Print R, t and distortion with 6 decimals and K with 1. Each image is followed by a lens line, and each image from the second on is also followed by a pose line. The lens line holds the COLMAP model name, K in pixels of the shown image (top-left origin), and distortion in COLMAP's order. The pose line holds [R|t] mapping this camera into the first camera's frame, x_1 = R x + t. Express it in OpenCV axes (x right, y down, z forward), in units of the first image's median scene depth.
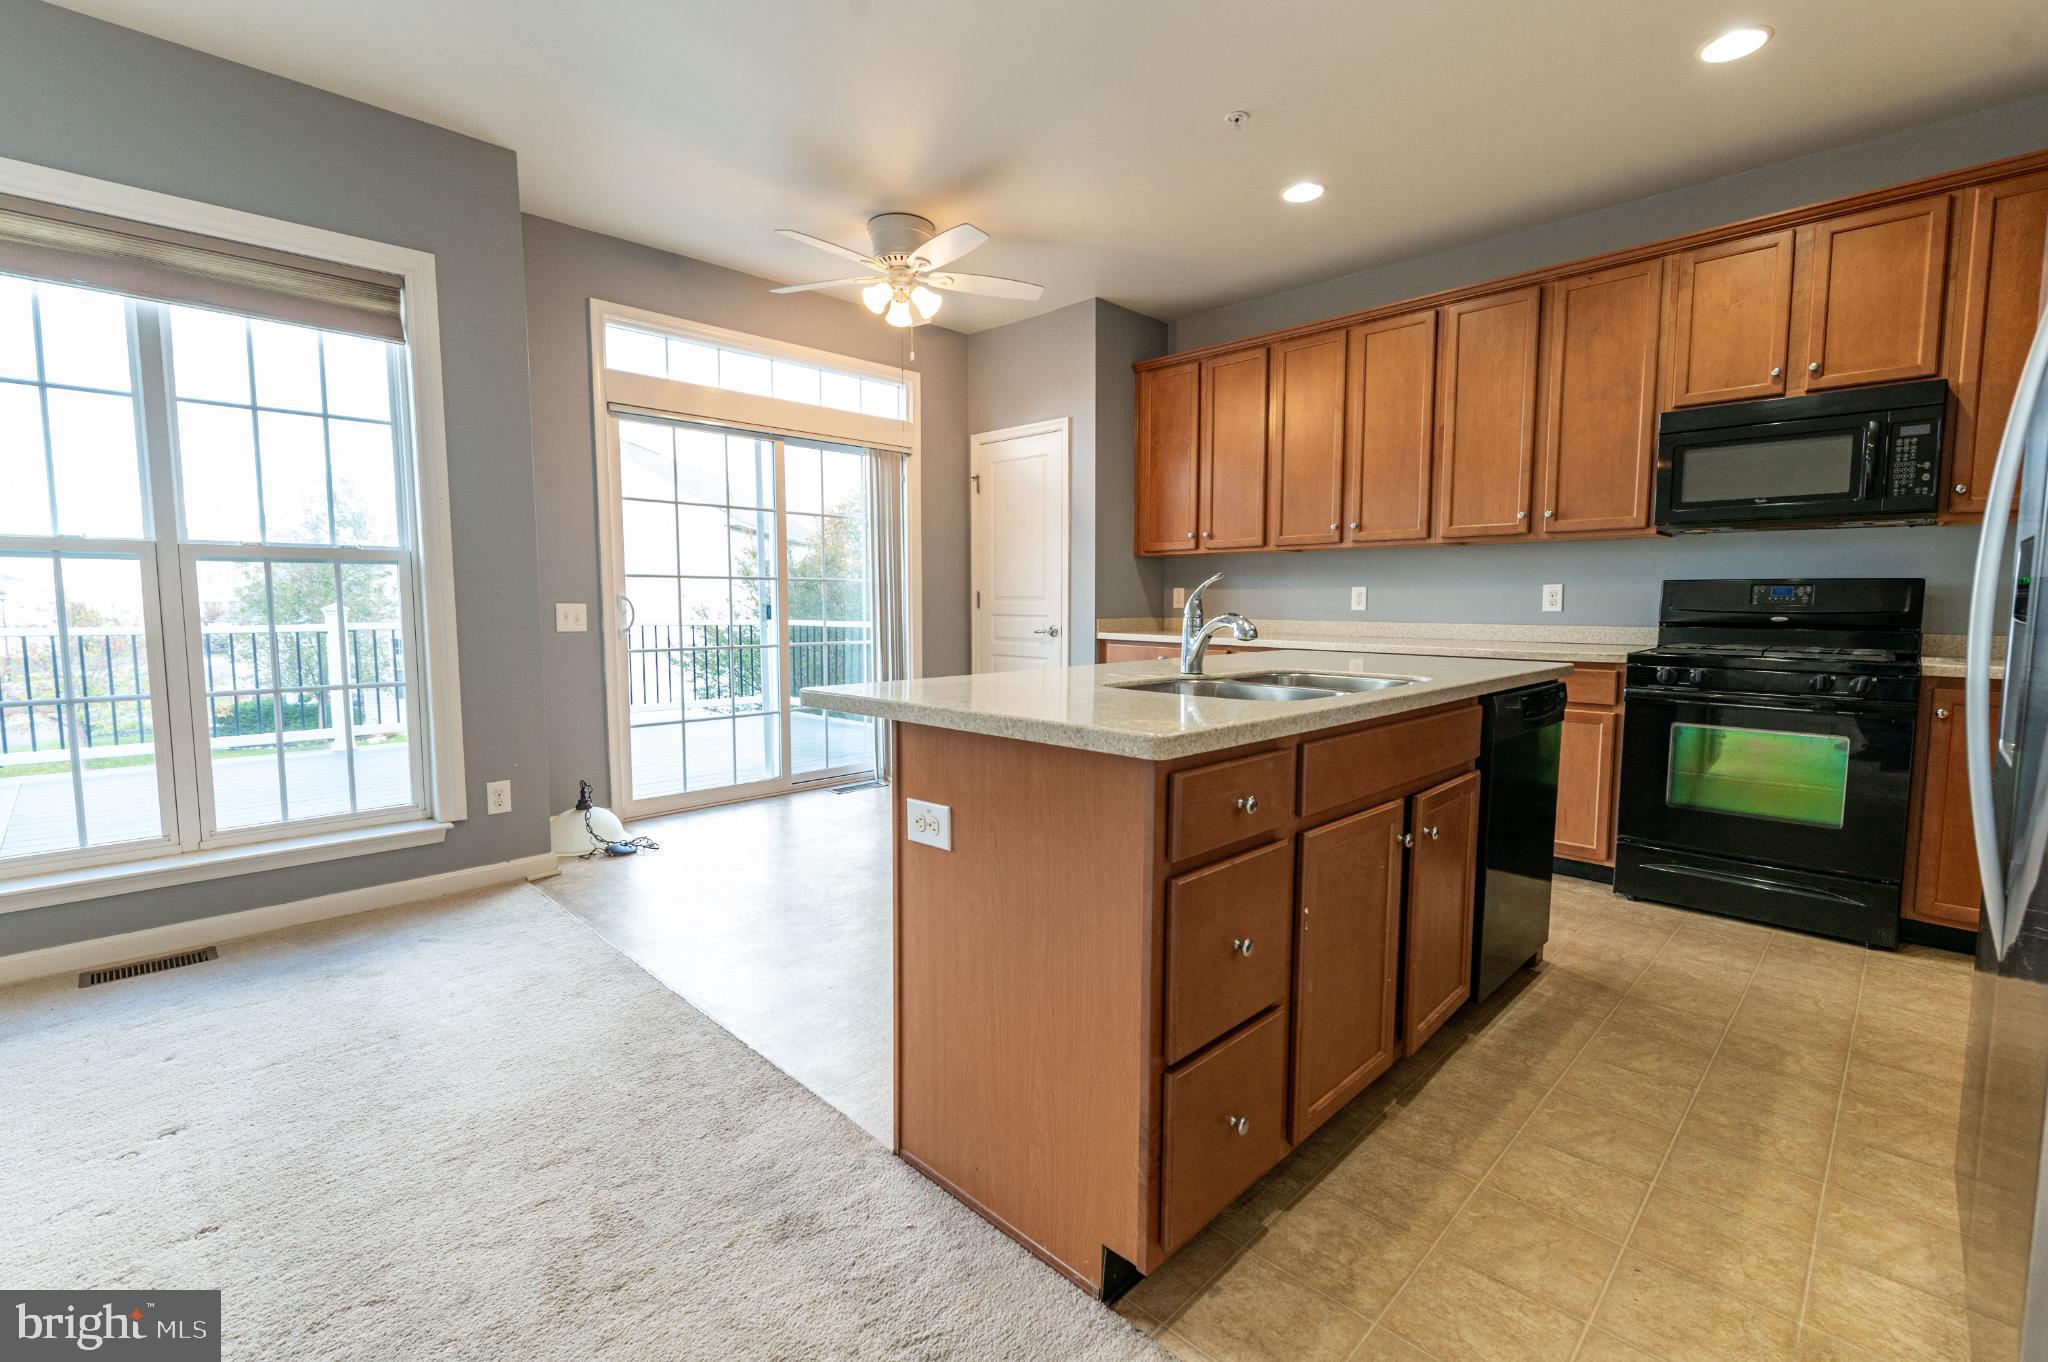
lens RADIAL K [[888.9, 0, 1026.5], [0, 888.9, 677.8], [0, 0, 1]] dist [0.001583, -0.001482]
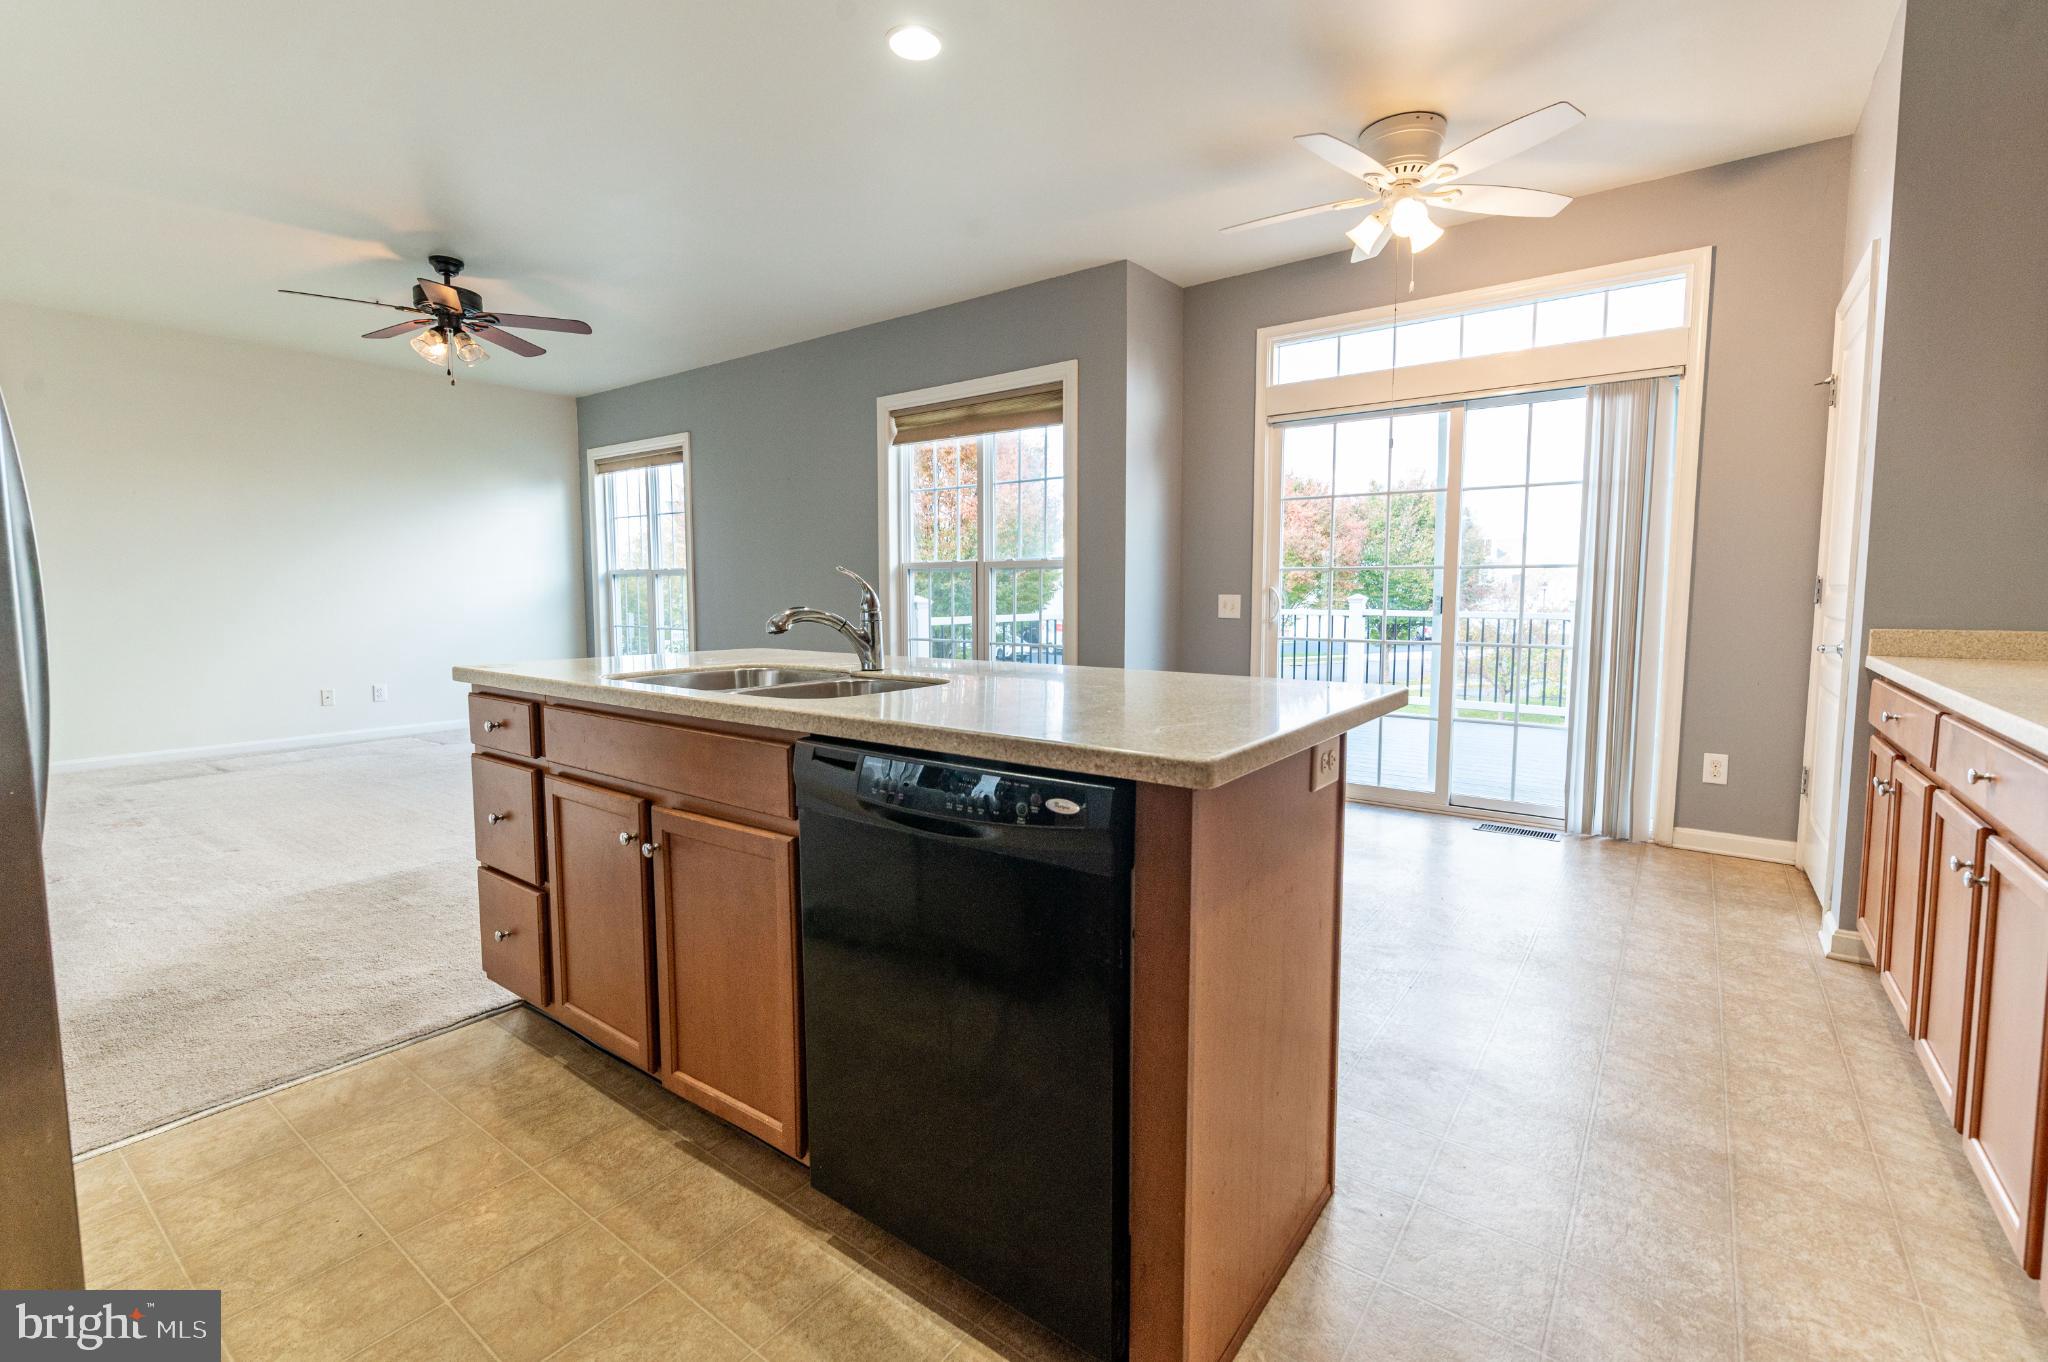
lens RADIAL K [[888.9, 0, 1020.9], [0, 888.9, 659.5], [0, 0, 1]] dist [0.001583, -0.001482]
pose [[0.146069, 0.076298, -0.986328, 0.726070], [-0.085908, 0.994233, 0.064187, -0.056977], [0.985537, 0.075358, 0.151782, 0.634539]]
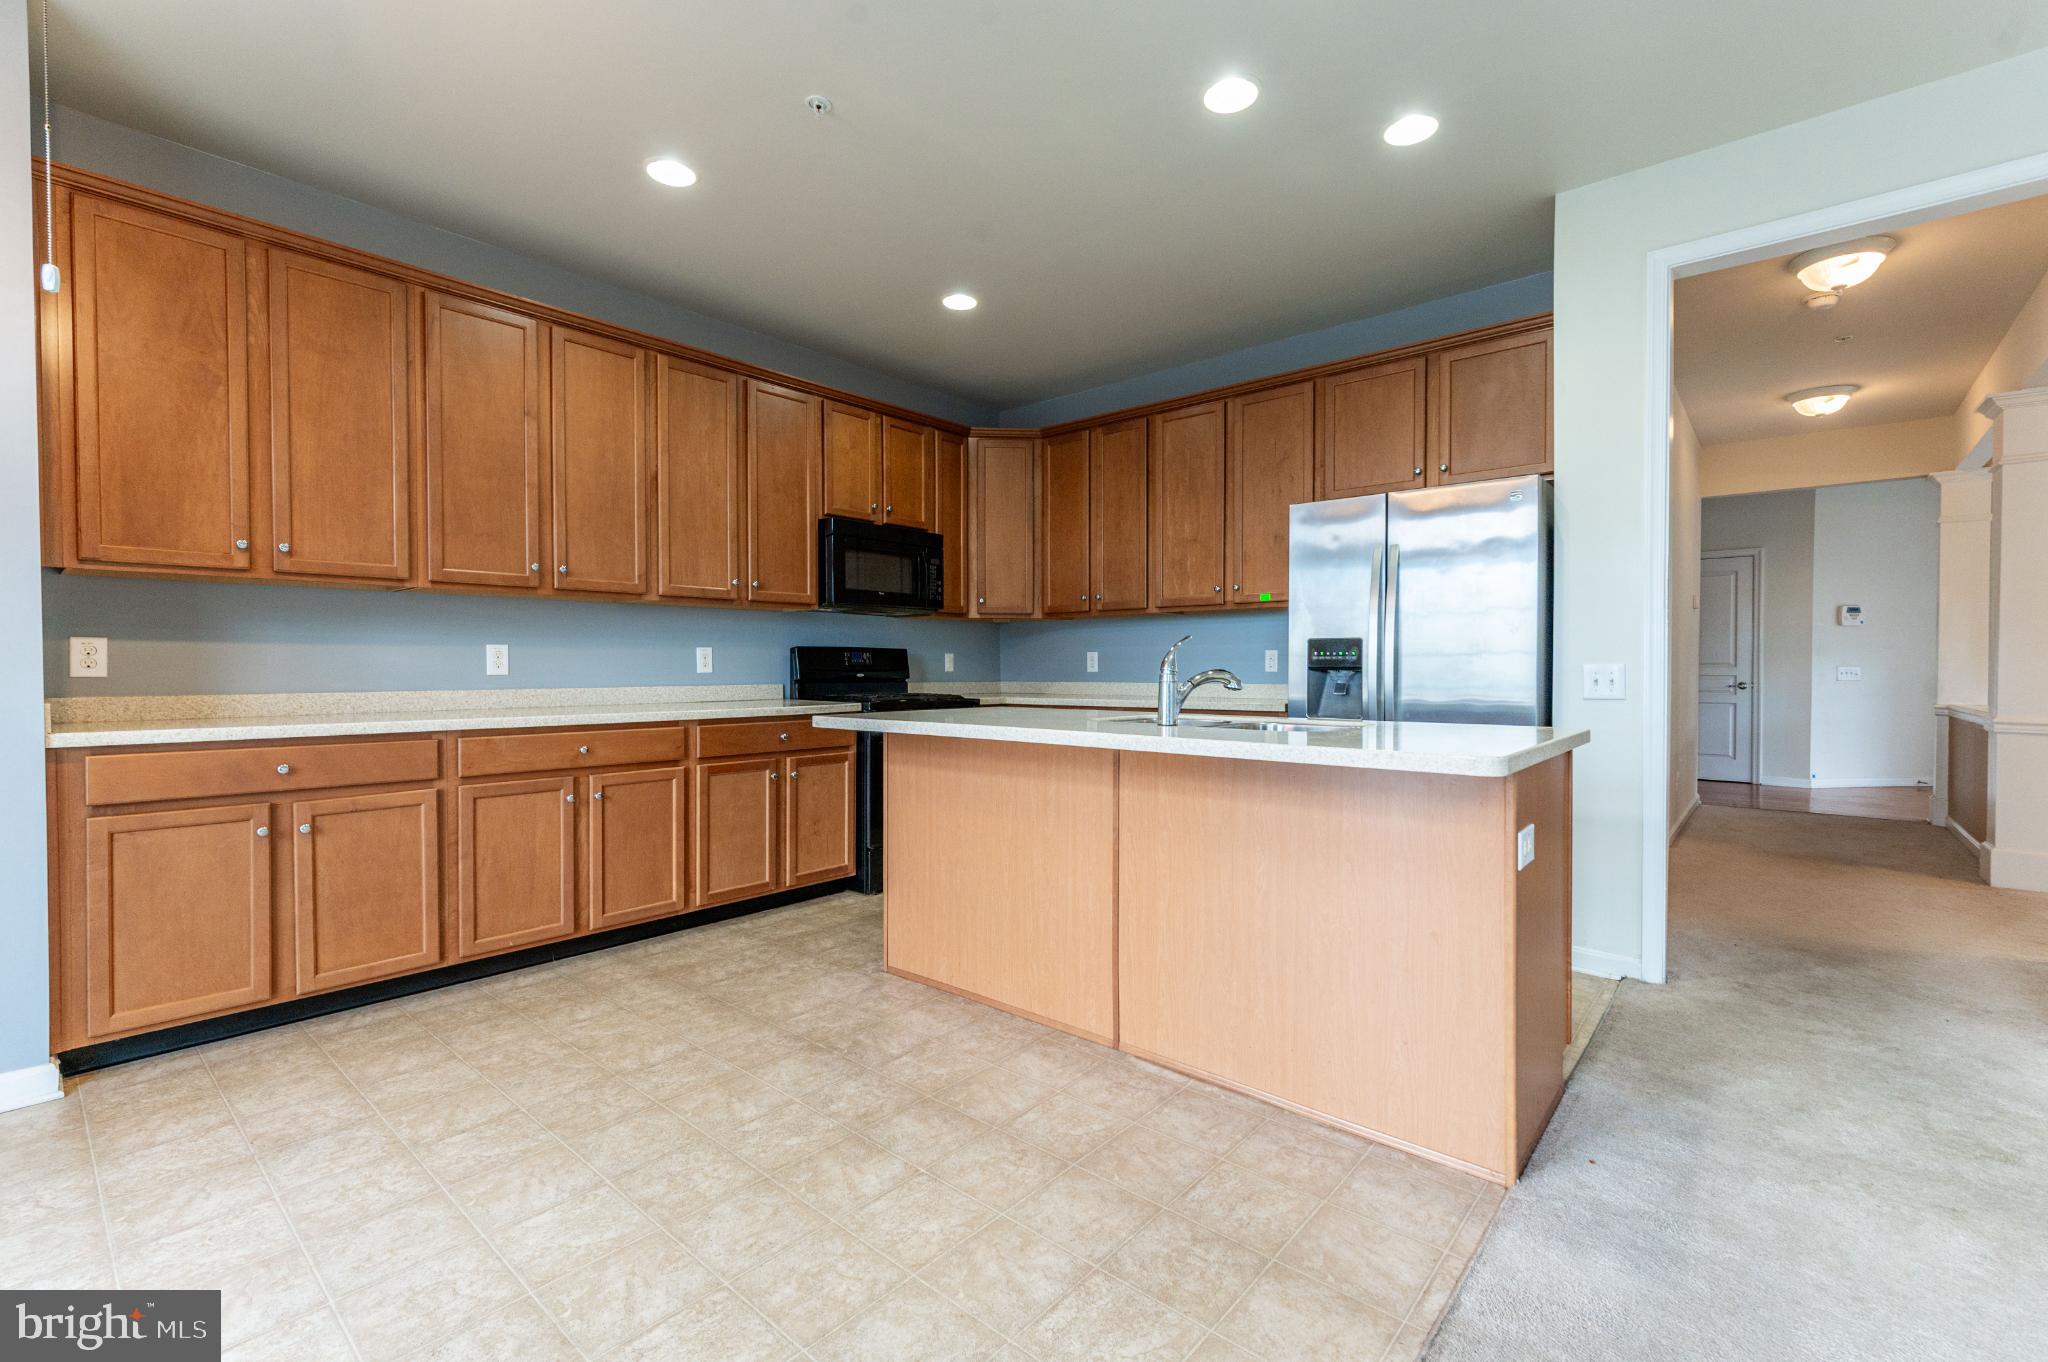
lens RADIAL K [[888.9, 0, 1023.0], [0, 888.9, 677.6], [0, 0, 1]] dist [0.001583, -0.001482]
pose [[-0.072320, -0.014700, 0.997273, -0.557216], [0.089027, 0.995805, 0.021134, -0.064152], [-0.993400, 0.090312, -0.070708, 0.783744]]
